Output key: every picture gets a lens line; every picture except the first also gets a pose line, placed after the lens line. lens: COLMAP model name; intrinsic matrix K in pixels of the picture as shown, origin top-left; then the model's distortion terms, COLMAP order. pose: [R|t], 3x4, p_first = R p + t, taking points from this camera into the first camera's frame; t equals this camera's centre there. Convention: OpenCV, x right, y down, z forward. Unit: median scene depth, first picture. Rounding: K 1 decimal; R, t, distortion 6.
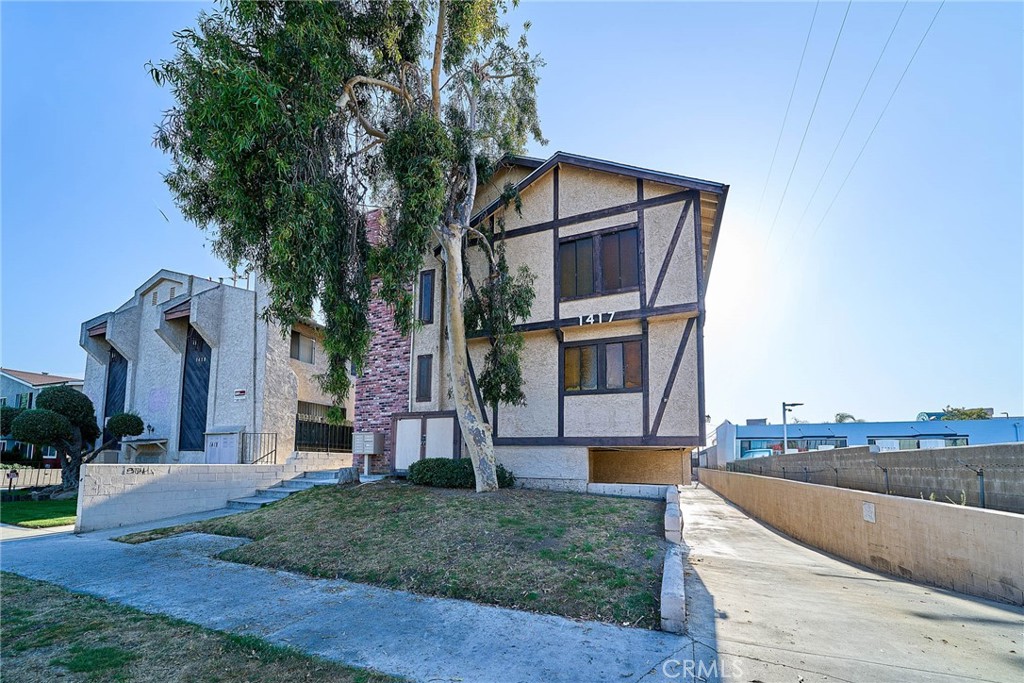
lens RADIAL K [[357.6, 0, 512.0], [0, 357.6, 341.5], [0, 0, 1]] dist [0.006013, 0.000084]
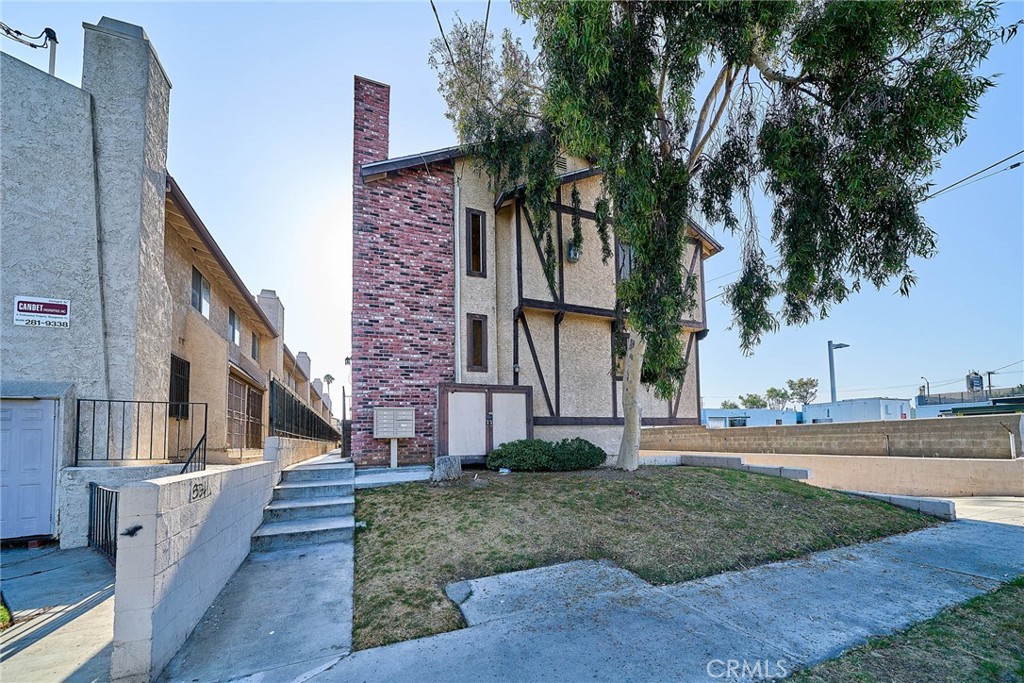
lens RADIAL K [[373.2, 0, 513.9], [0, 373.2, 319.2], [0, 0, 1]] dist [0.000821, 0.000056]
pose [[0.713351, 0.189958, 0.674571, -0.763484], [-0.192201, 0.978685, -0.072345, 0.094937], [-0.673935, -0.078046, 0.734657, 0.327887]]
